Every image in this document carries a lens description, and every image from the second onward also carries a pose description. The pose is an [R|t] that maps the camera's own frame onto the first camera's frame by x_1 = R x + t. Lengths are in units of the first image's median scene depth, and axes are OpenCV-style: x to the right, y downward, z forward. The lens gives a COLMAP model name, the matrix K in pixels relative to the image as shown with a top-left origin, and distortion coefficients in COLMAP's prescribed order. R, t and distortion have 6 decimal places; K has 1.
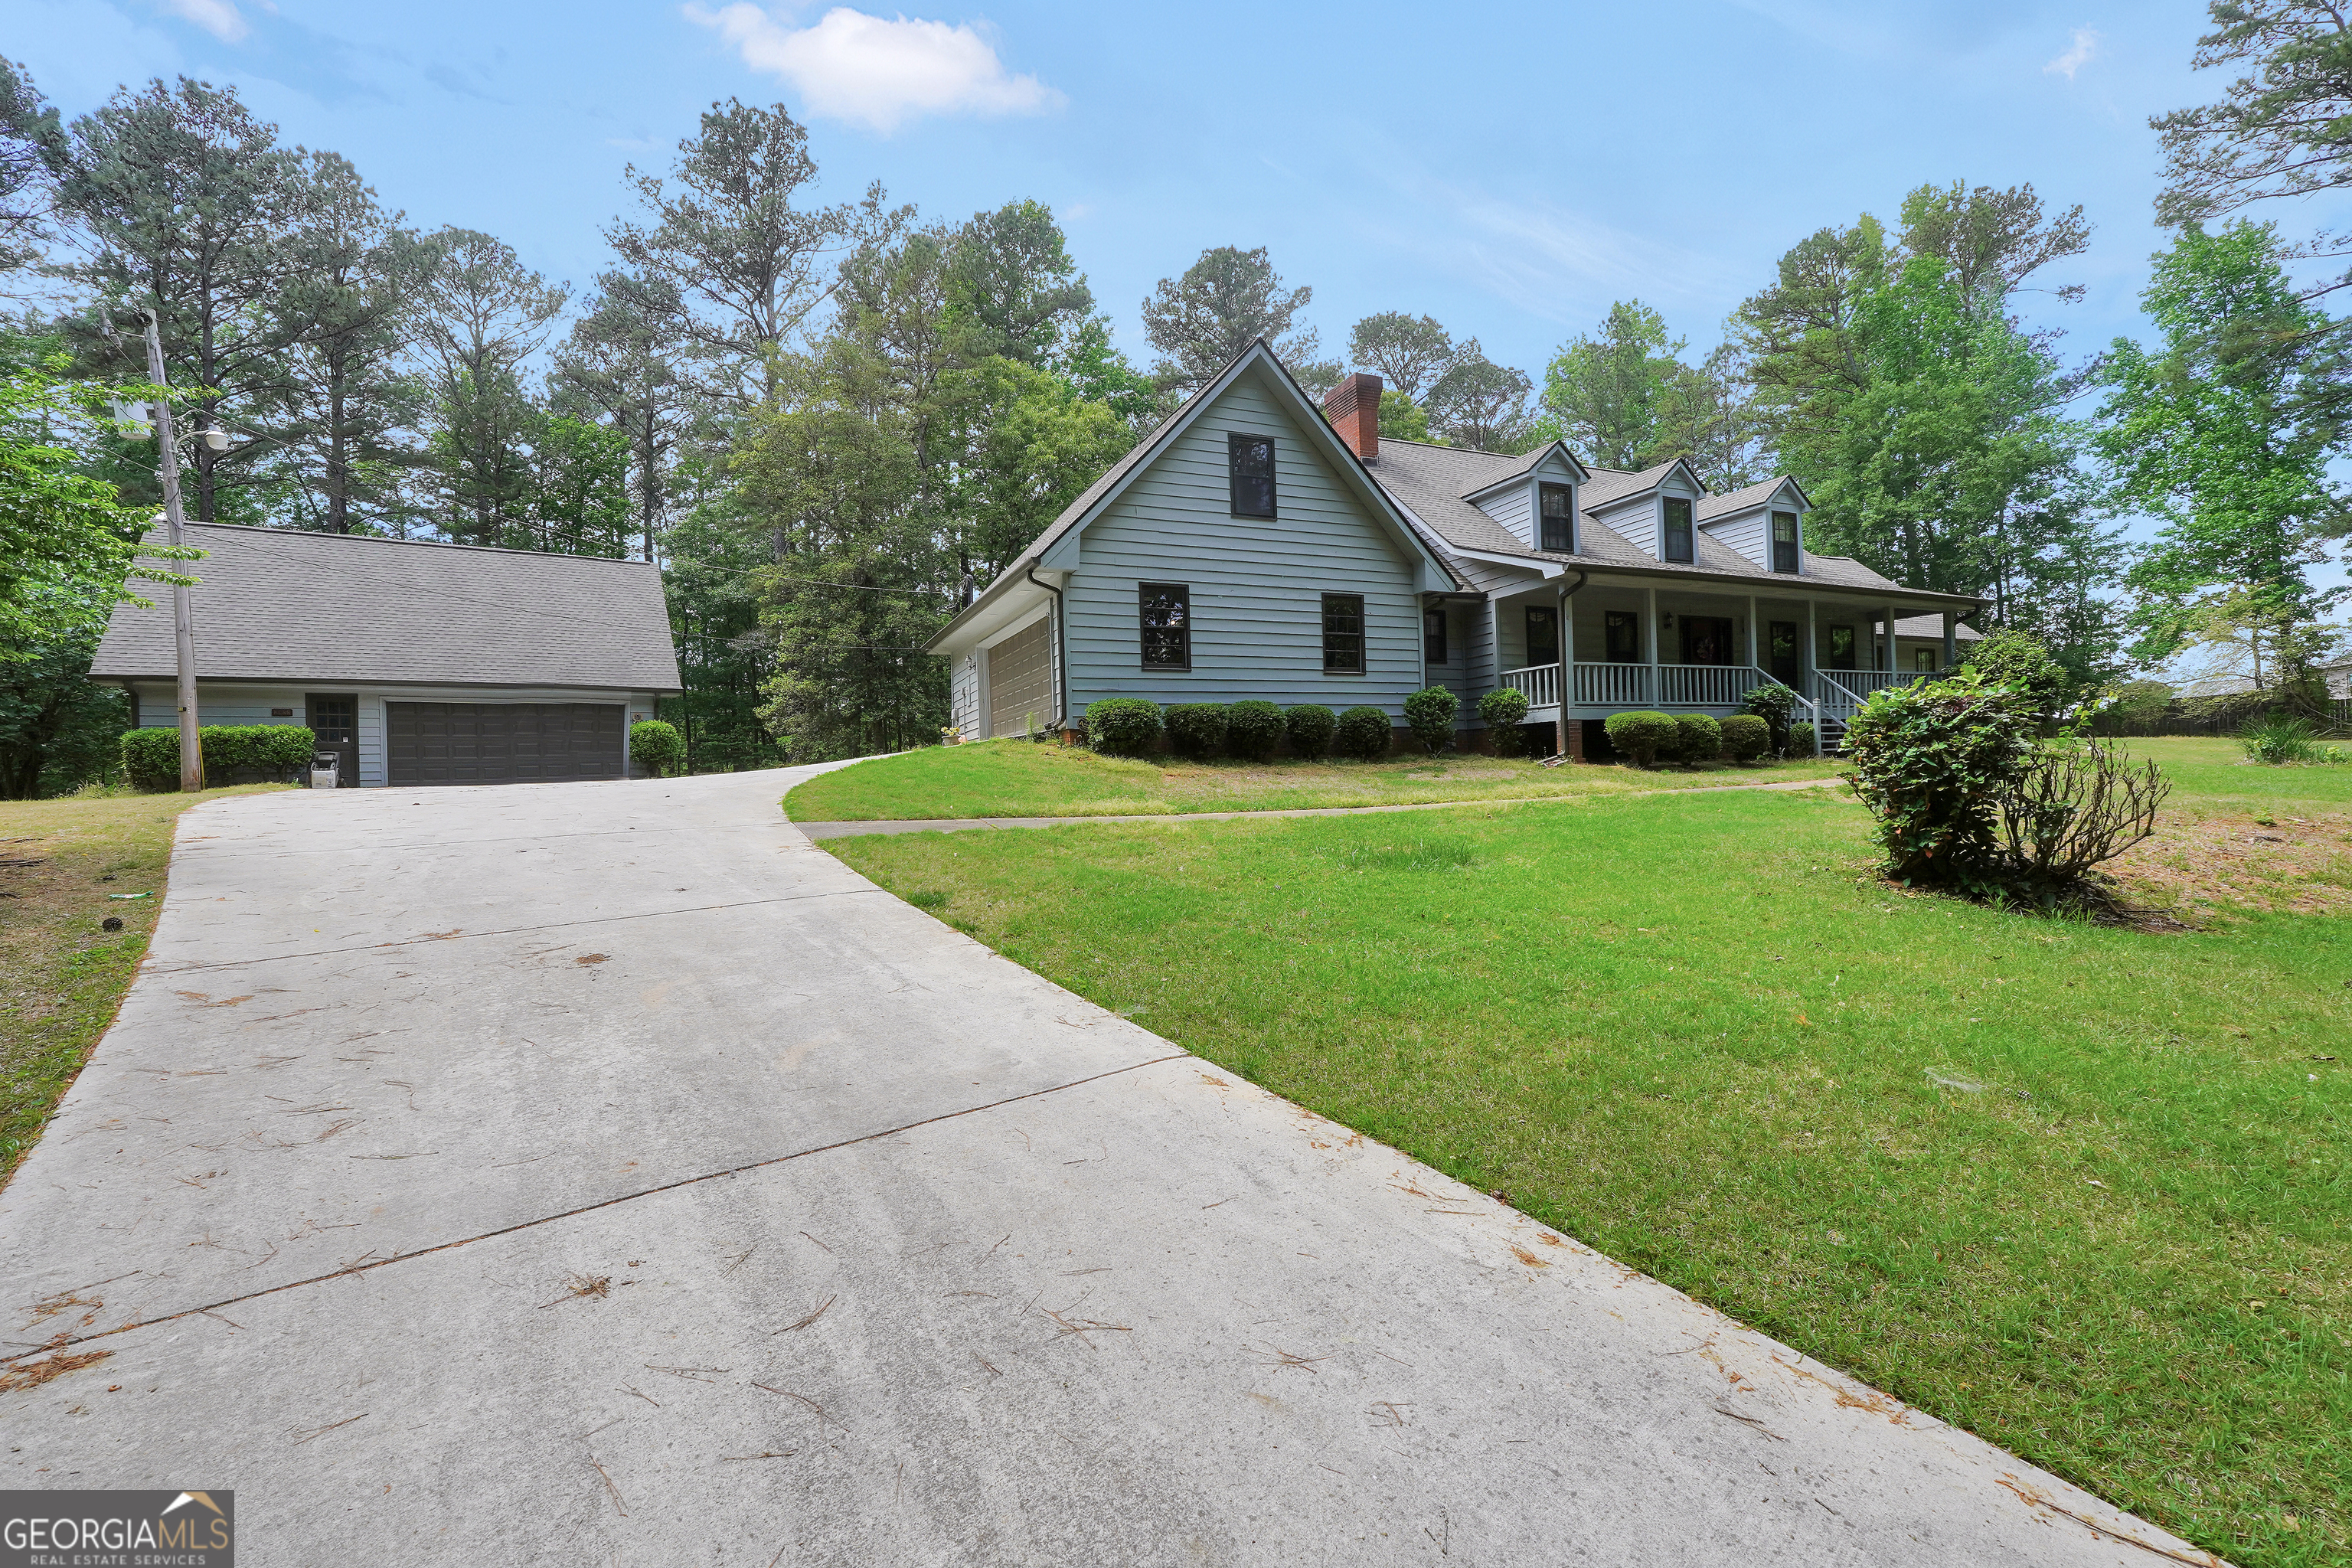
lens RADIAL K [[1018.4, 0, 1163.1], [0, 1018.4, 787.9], [0, 0, 1]] dist [-0.021288, 0.008032]
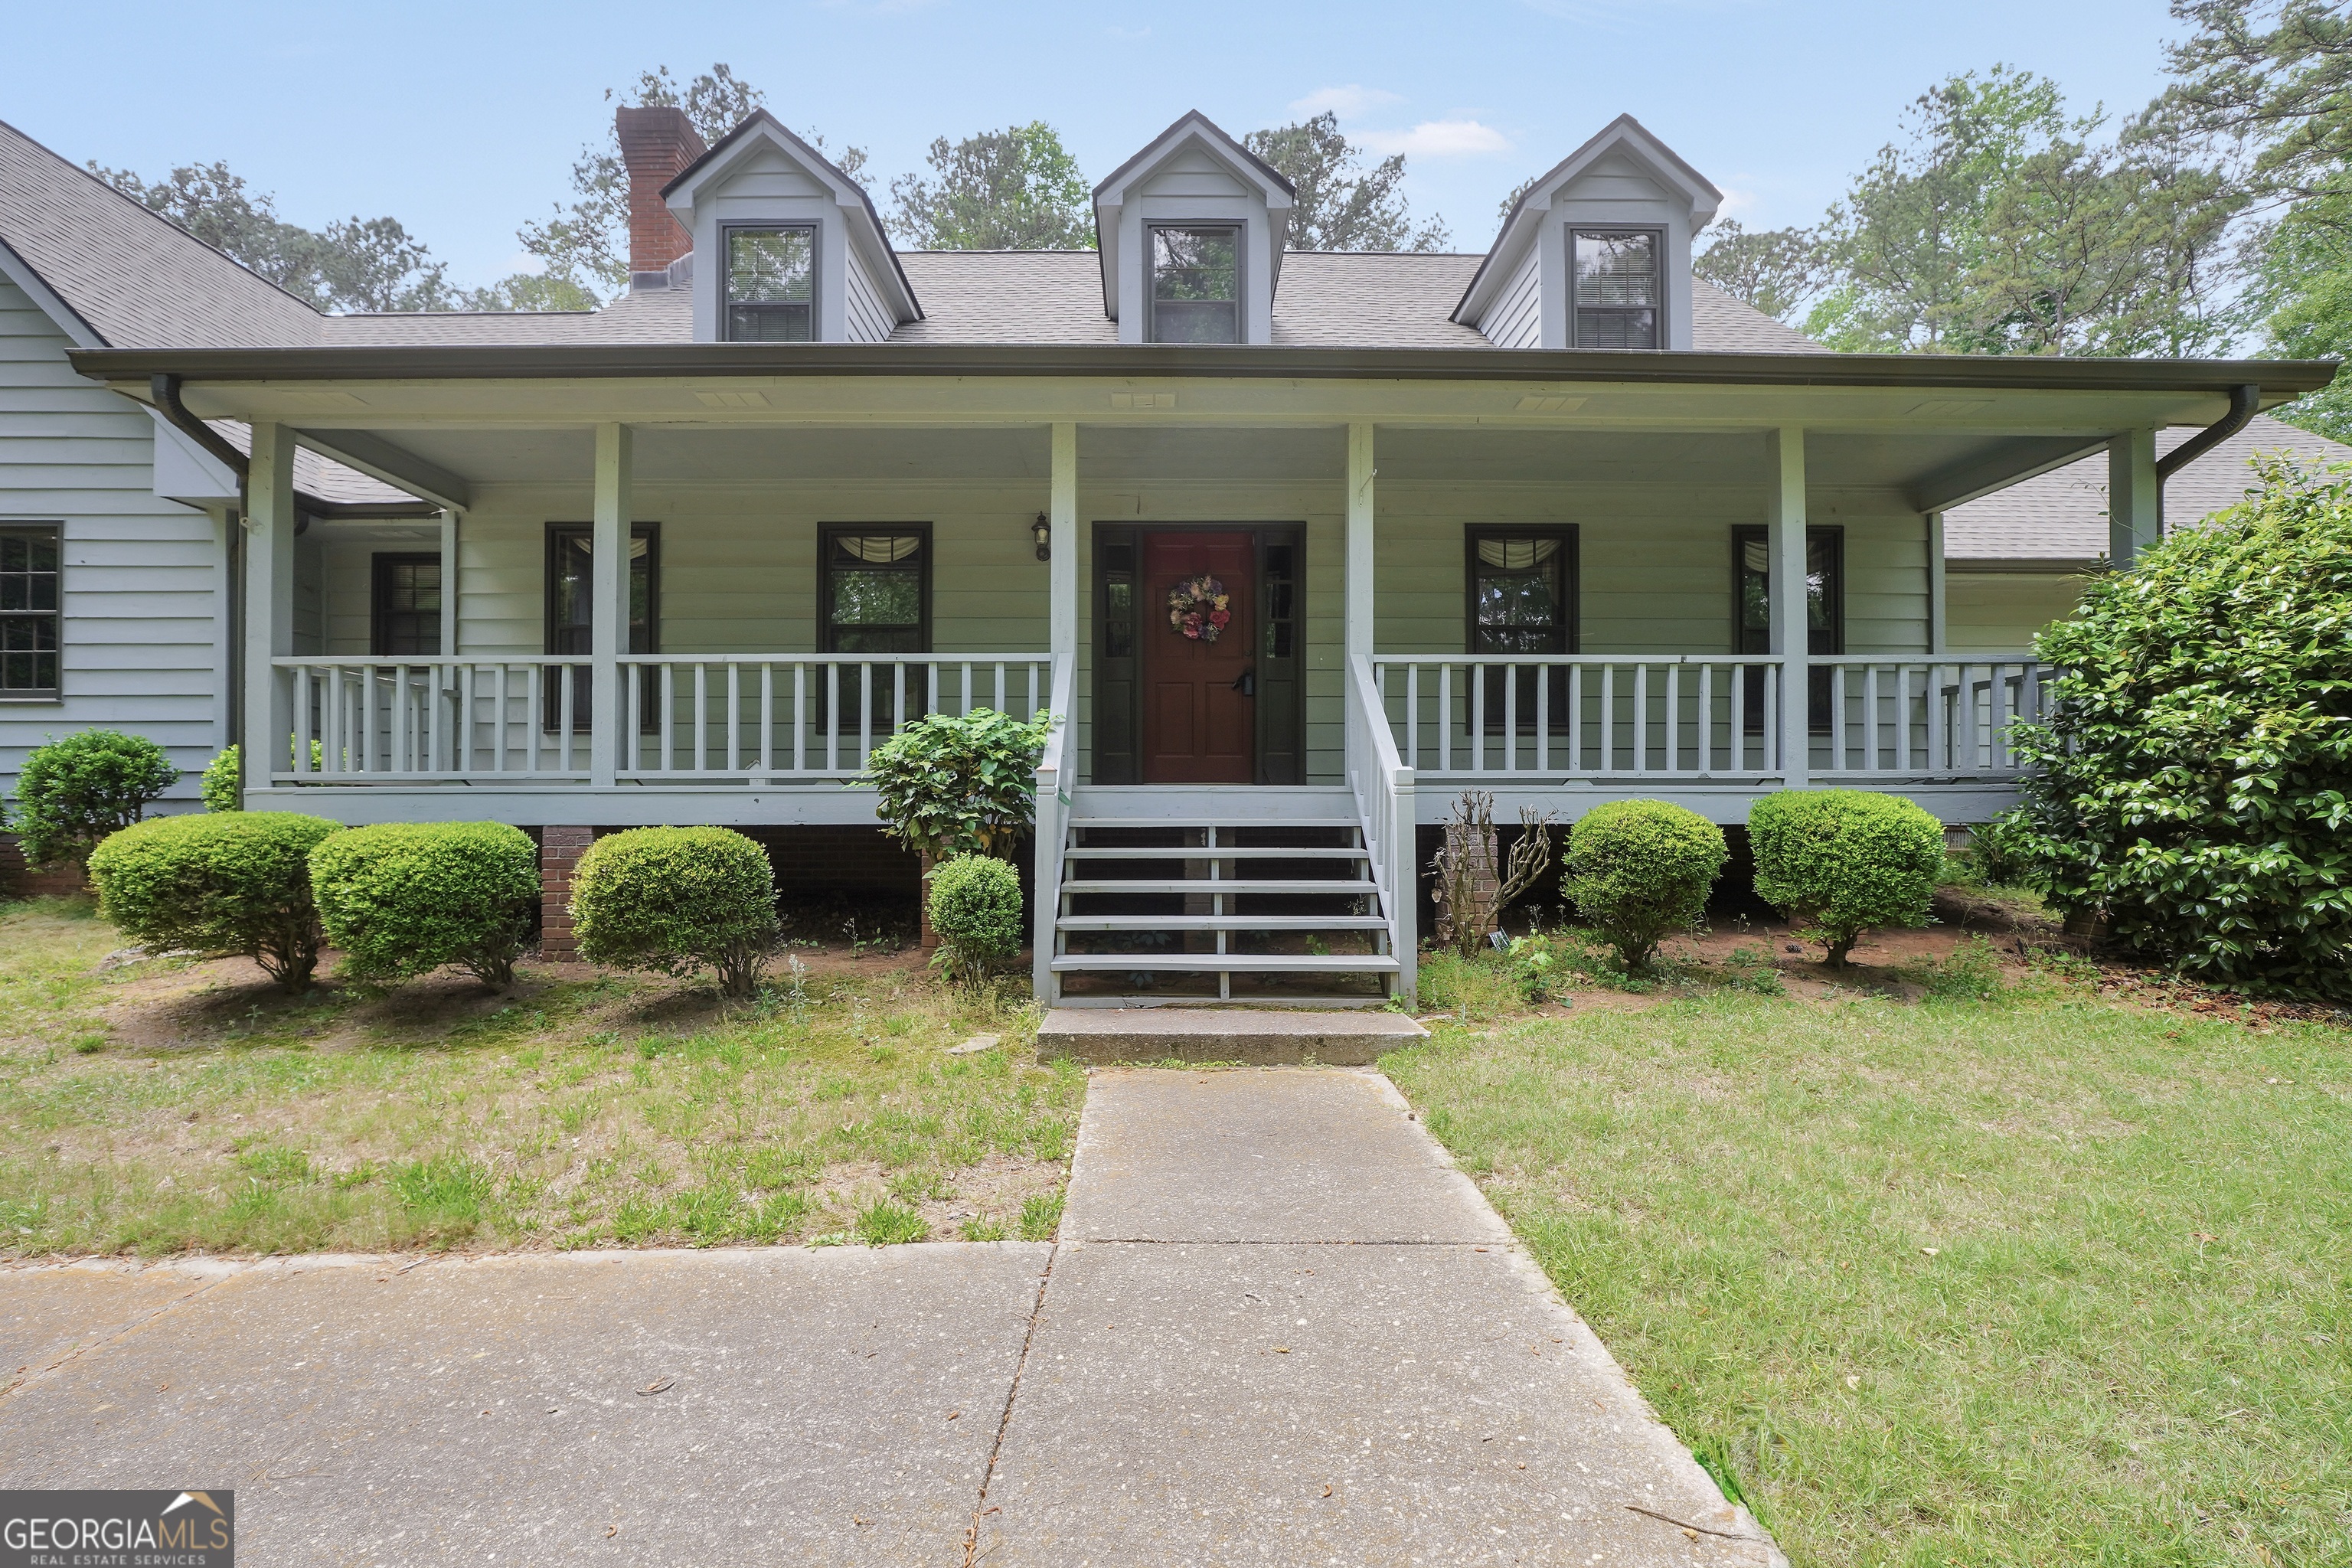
lens RADIAL K [[1018.4, 0, 1163.1], [0, 1018.4, 787.9], [0, 0, 1]] dist [-0.021288, 0.008032]
pose [[0.922673, 0.020647, -0.385029, 0.656652], [-0.023073, 0.999732, -0.001680, -0.070691], [0.384892, 0.010434, 0.922903, 0.647303]]
